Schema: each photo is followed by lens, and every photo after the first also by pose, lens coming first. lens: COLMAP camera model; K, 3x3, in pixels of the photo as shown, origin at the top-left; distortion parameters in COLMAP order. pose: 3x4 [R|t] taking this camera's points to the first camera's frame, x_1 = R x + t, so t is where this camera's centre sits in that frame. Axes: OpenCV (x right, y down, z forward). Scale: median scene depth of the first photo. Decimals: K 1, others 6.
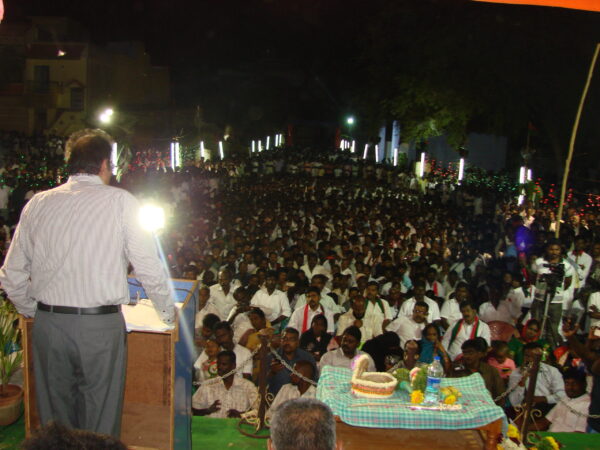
lens RADIAL K [[683.9, 0, 300.8], [0, 683.9, 228.5], [0, 0, 1]] dist [-0.139888, 0.000000]
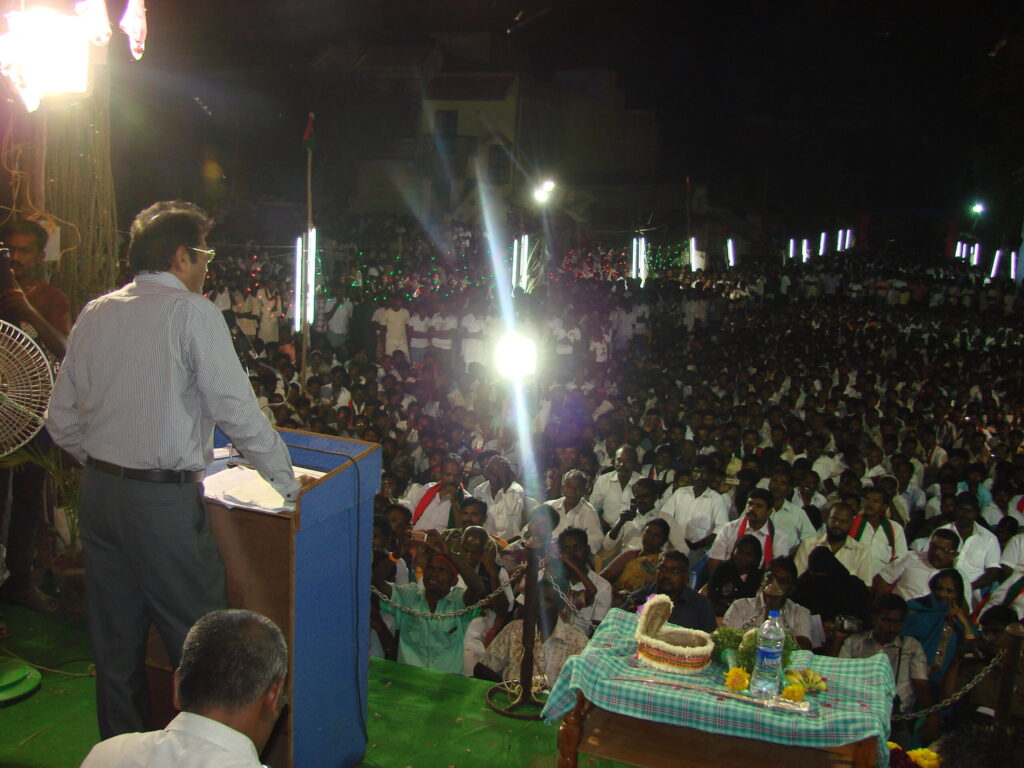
lens RADIAL K [[1167.2, 0, 513.0], [0, 1167.2, 380.7], [0, 0, 1]] dist [-0.139888, 0.000000]
pose [[0.938960, 0.053319, -0.339870, 0.139117], [-0.055973, 0.998430, 0.001997, 0.005152], [0.339443, 0.017148, 0.940470, 0.016176]]
